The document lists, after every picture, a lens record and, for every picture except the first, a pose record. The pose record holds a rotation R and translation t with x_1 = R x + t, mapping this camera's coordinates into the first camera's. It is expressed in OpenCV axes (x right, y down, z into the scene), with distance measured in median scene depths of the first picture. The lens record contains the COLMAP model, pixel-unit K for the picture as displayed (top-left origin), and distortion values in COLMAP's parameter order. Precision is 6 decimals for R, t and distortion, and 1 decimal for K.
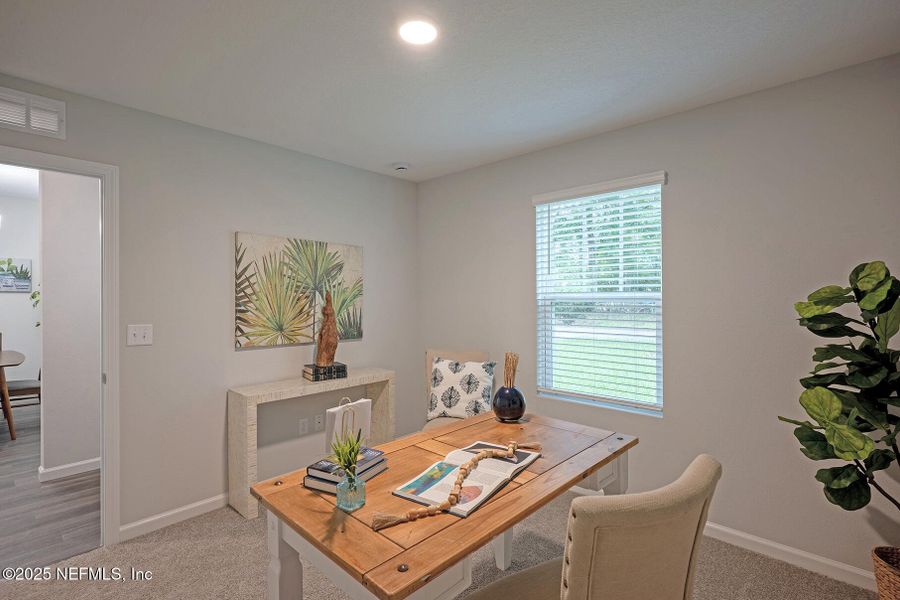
lens RADIAL K [[431.7, 0, 443.3], [0, 431.7, 299.1], [0, 0, 1]] dist [-0.000670, 0.000246]
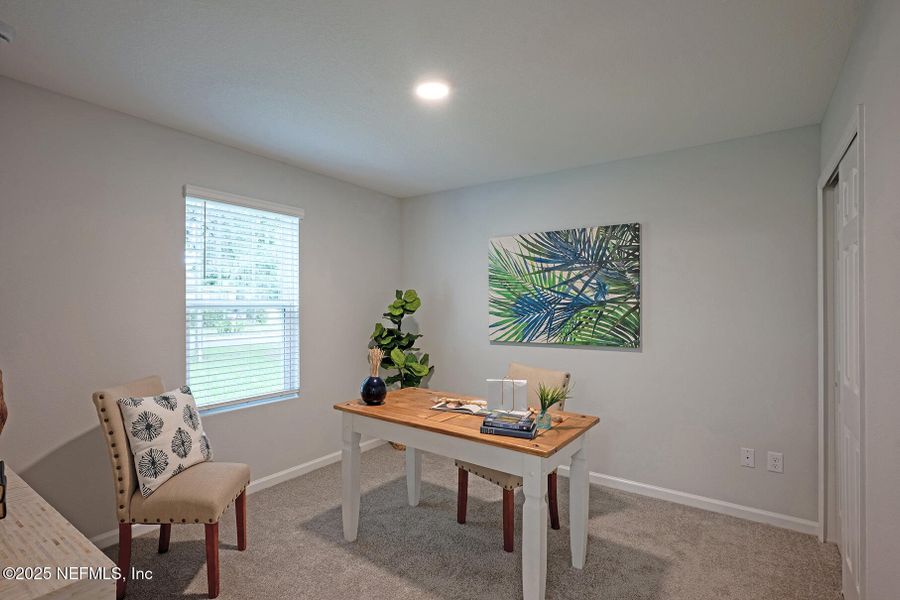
lens RADIAL K [[431.7, 0, 443.3], [0, 431.7, 299.1], [0, 0, 1]] dist [-0.000670, 0.000246]
pose [[-0.139426, 0.017467, 0.990078, -0.817377], [0.000215, 0.999845, -0.017609, 0.001402], [-0.990232, -0.002242, -0.139409, 0.722118]]
